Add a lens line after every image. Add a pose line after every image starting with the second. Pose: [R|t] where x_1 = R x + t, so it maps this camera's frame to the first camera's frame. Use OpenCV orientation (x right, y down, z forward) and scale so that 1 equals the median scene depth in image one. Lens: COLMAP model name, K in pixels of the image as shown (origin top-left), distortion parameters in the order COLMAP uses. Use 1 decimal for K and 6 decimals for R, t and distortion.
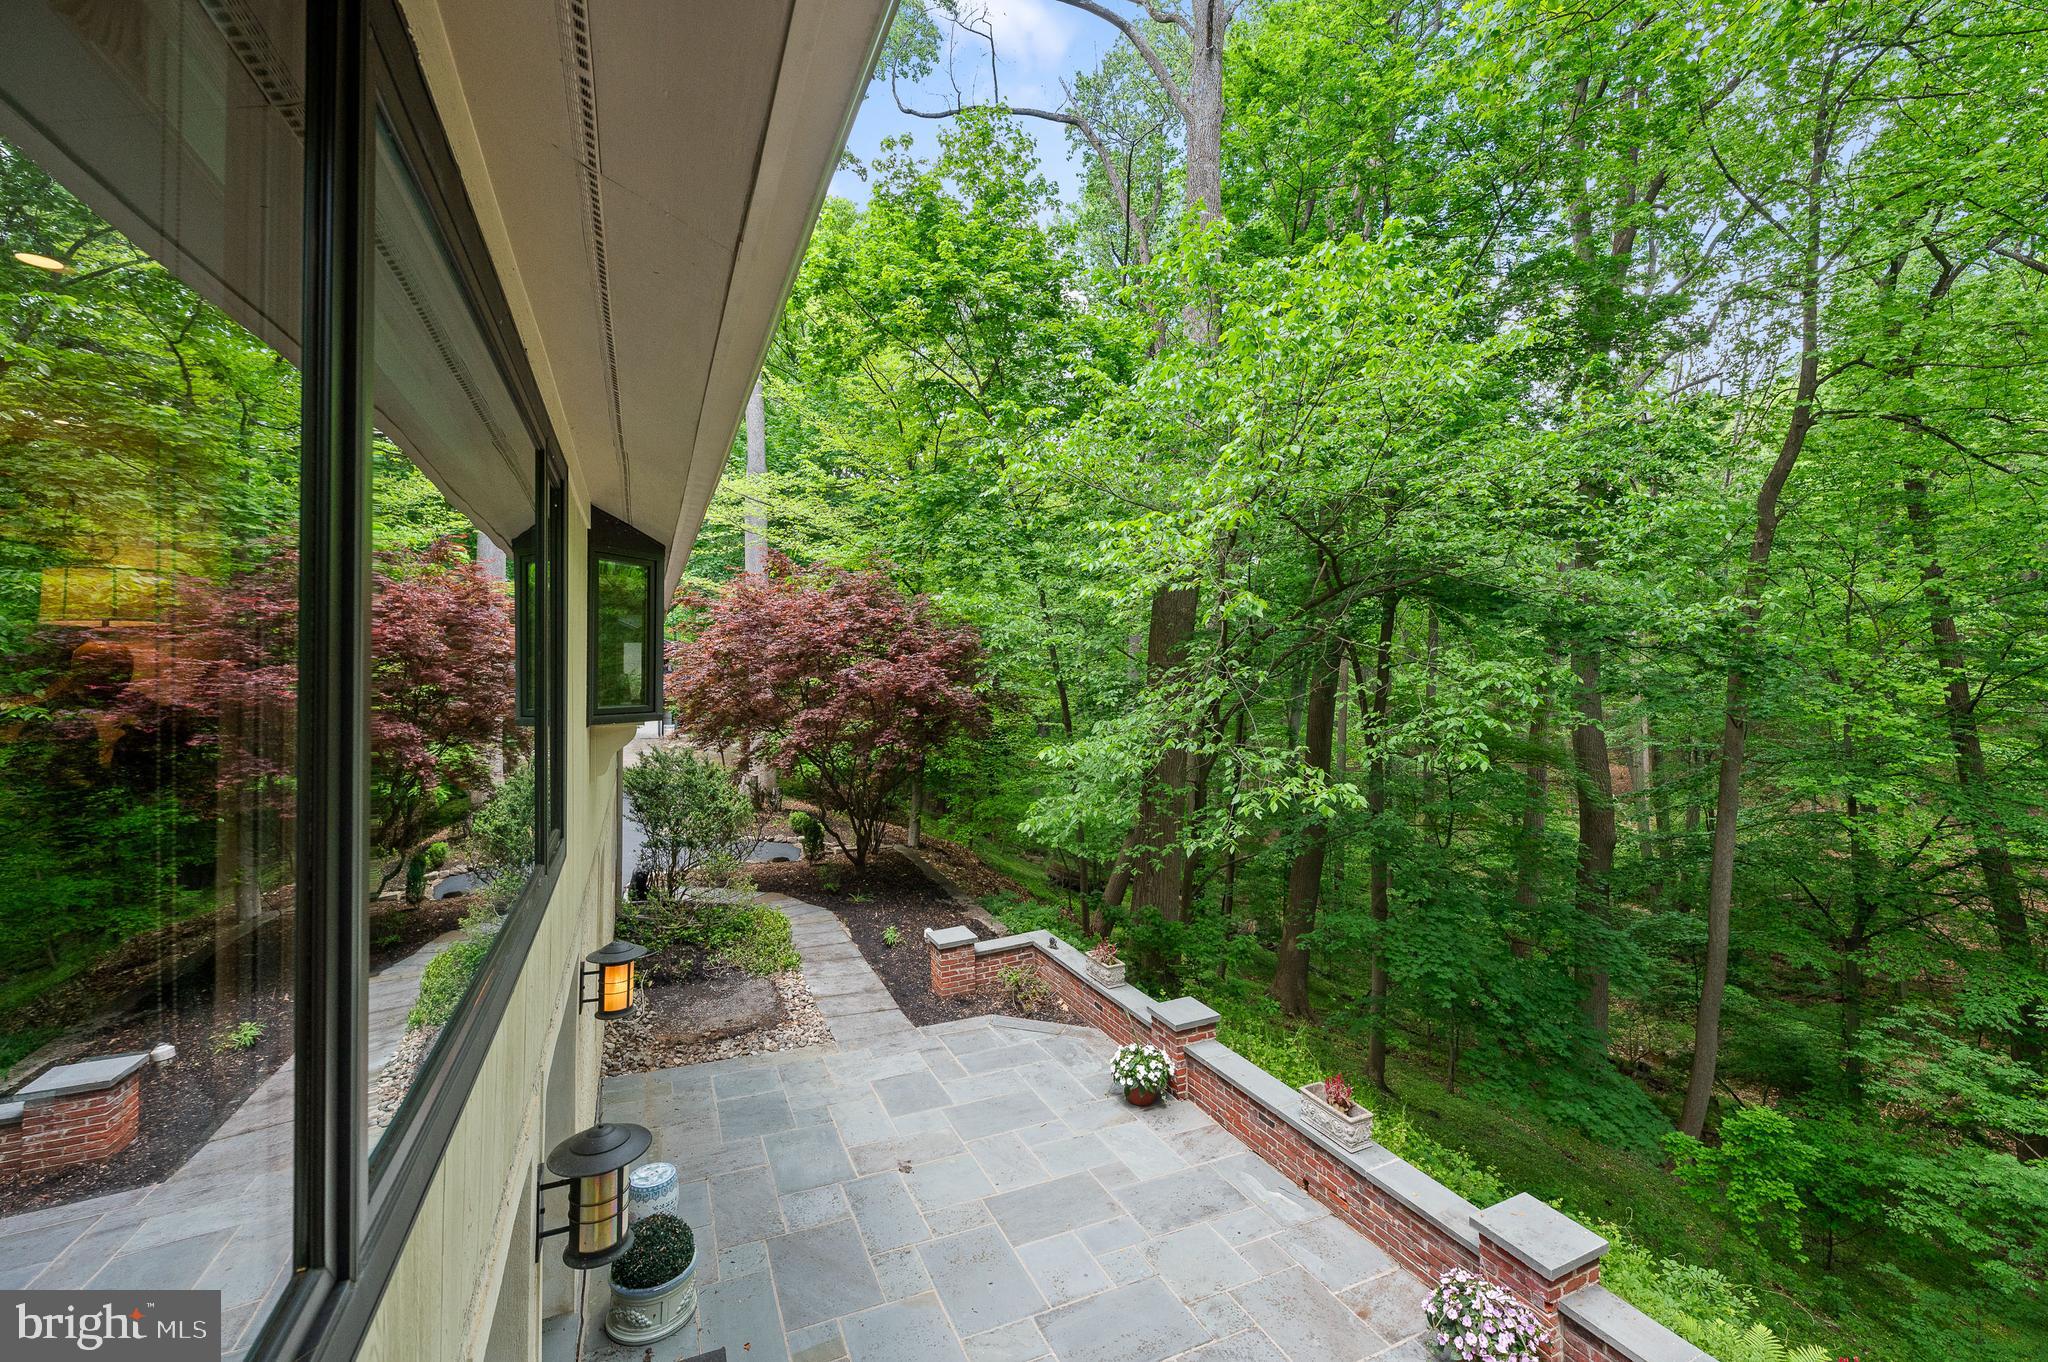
lens RADIAL K [[835.9, 0, 1023.6], [0, 835.9, 675.0], [0, 0, 1]] dist [0.000494, 0.000215]
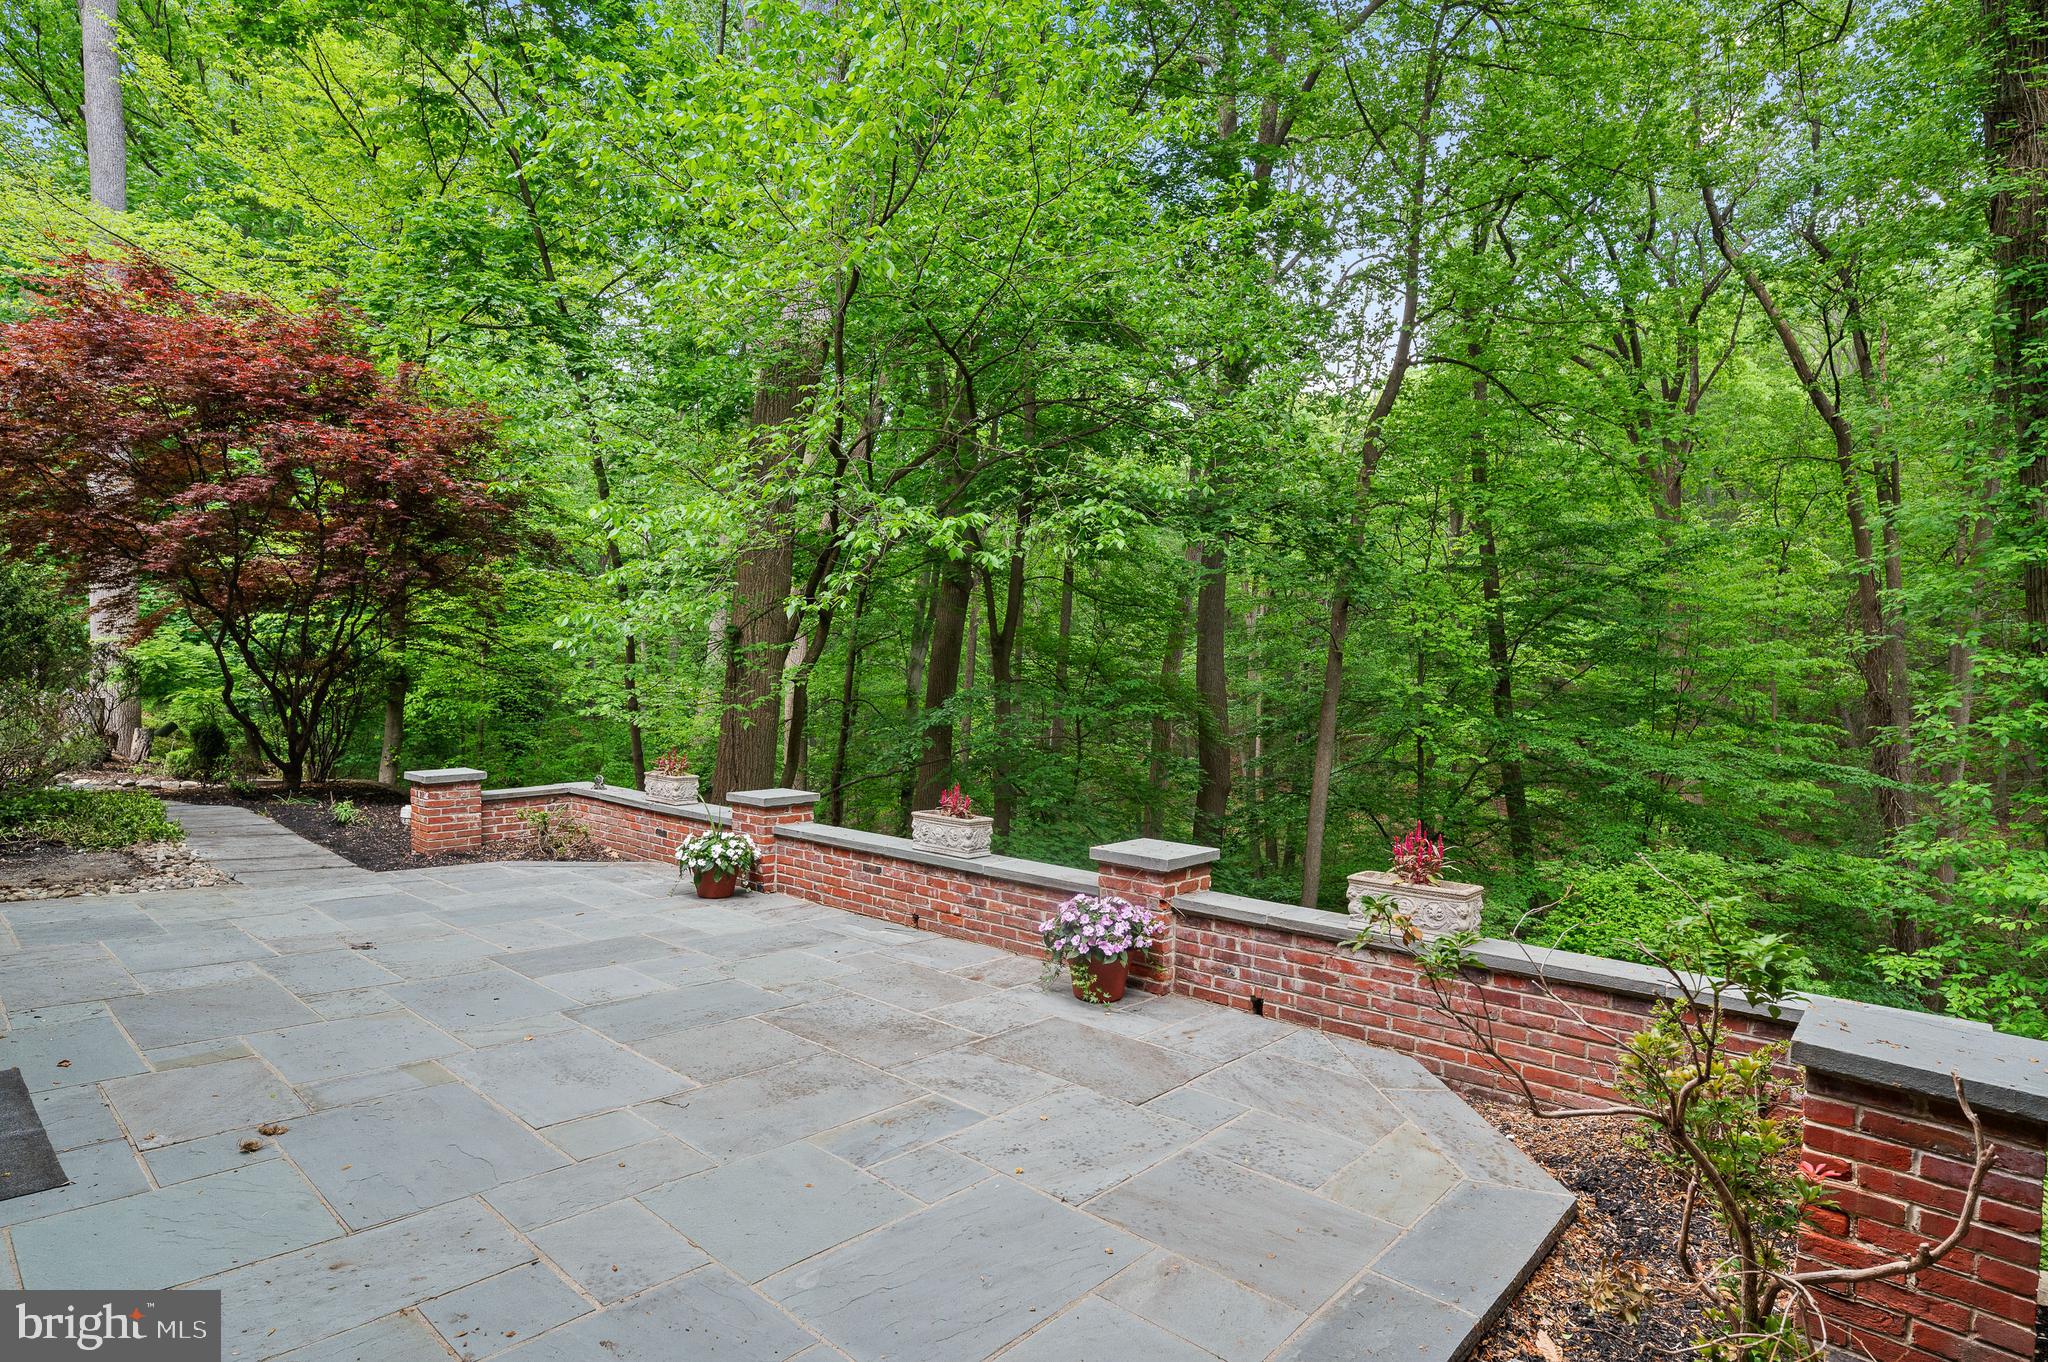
lens RADIAL K [[1044.5, 0, 1018.8], [0, 1044.5, 691.5], [0, 0, 1]] dist [-0.007259, -0.000096]
pose [[0.915954, 0.024779, 0.400517, 0.004967], [-0.041682, 0.998568, 0.033544, 0.273046], [-0.399112, -0.047419, 0.915675, 0.005831]]
